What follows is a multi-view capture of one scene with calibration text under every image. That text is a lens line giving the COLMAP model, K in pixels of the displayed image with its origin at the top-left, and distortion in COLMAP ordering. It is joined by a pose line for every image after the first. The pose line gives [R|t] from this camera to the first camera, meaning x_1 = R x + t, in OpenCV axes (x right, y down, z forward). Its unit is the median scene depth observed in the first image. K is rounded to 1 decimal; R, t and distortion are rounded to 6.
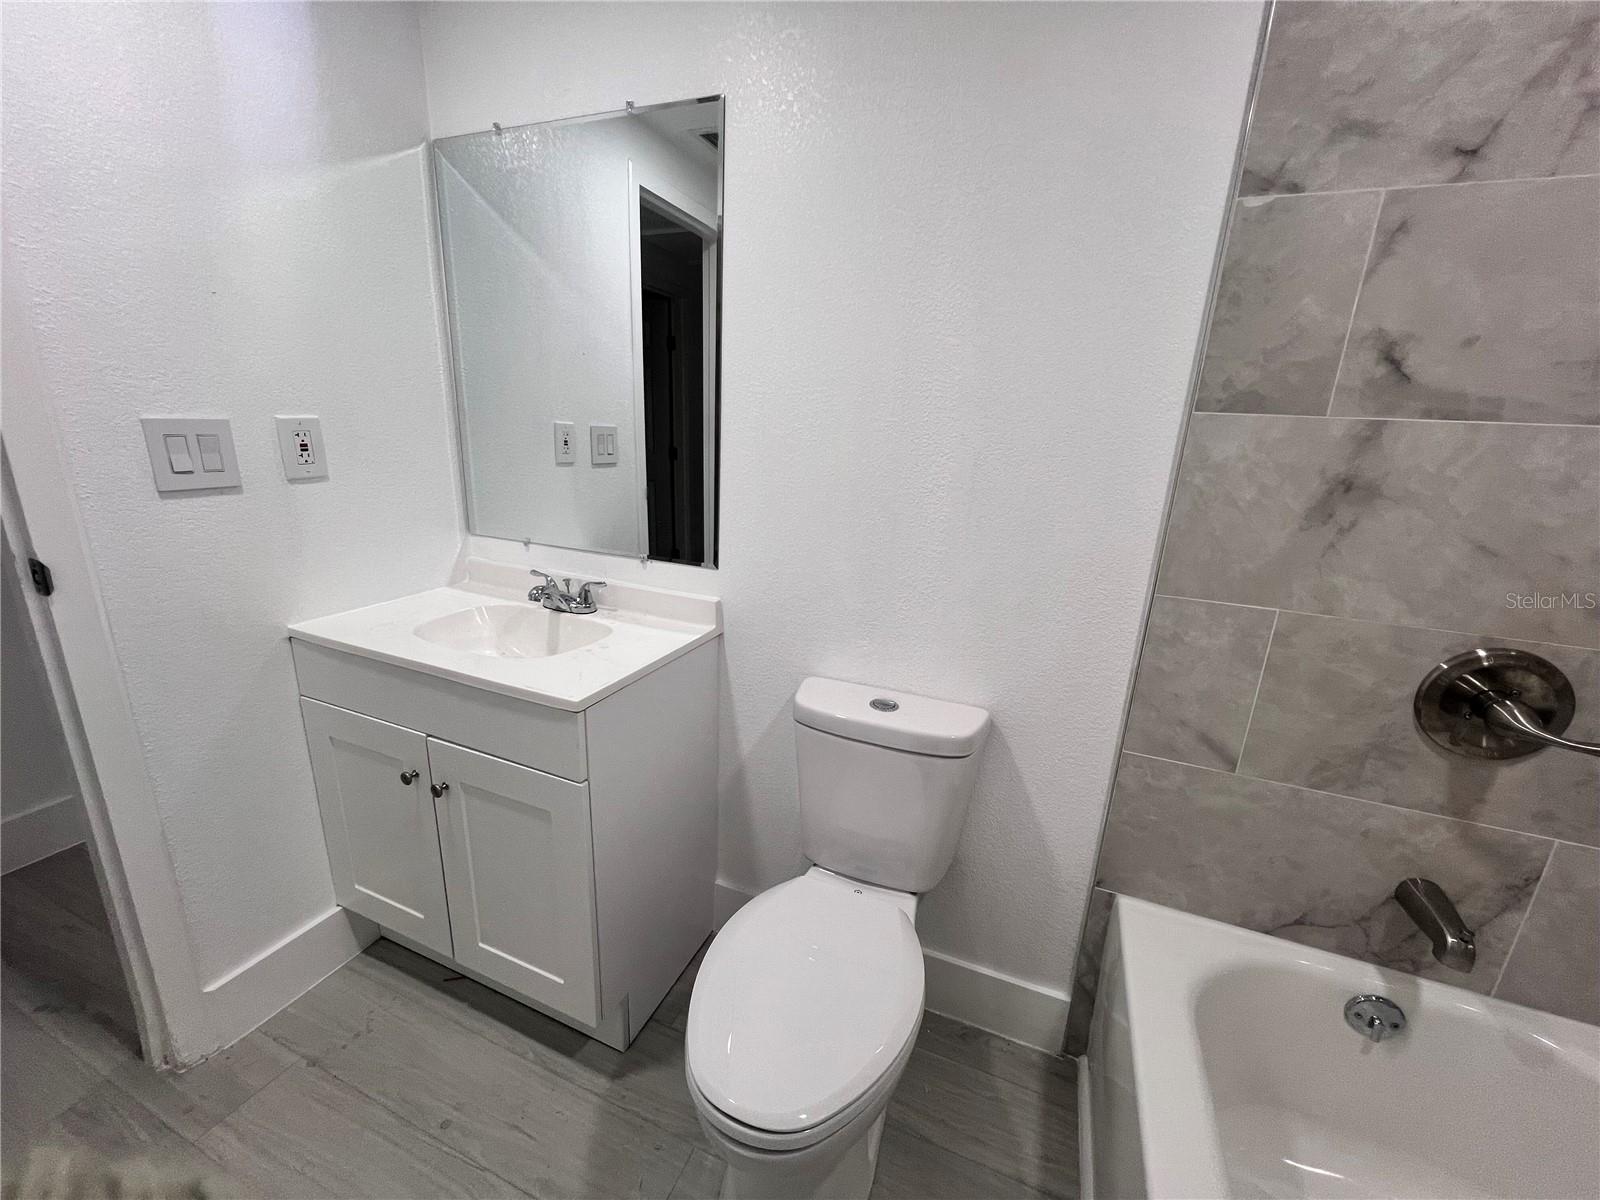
lens RADIAL K [[636.1, 0, 798.2], [0, 636.1, 599.3], [0, 0, 1]] dist [-0.003571, -0.000518]
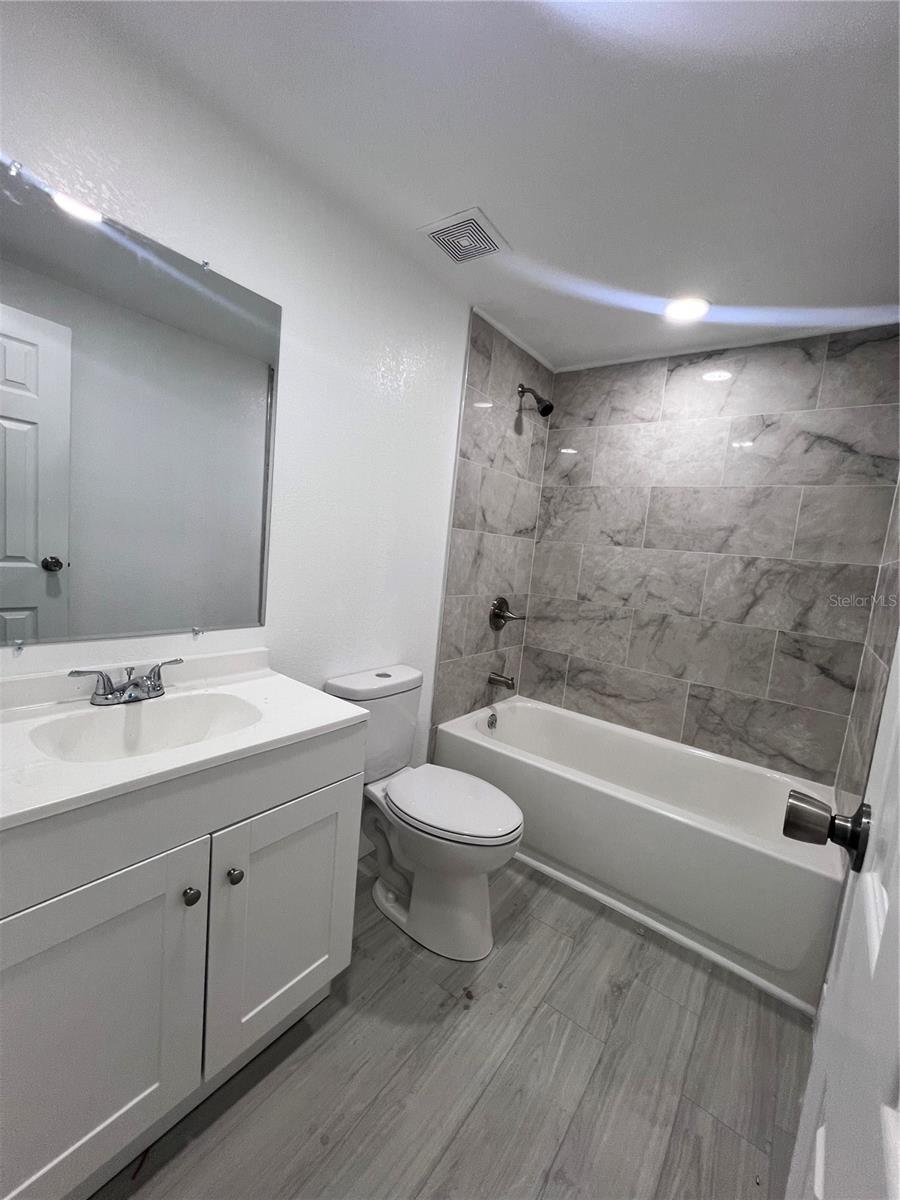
lens RADIAL K [[477.1, 0, 452.3], [0, 477.1, 602.5], [0, 0, 1]] dist [-0.003571, -0.000518]
pose [[0.257608, -0.129612, 0.957517, -1.354321], [0.183039, 0.979566, 0.083352, -0.147513], [-0.948754, 0.153791, 0.276068, 0.471404]]
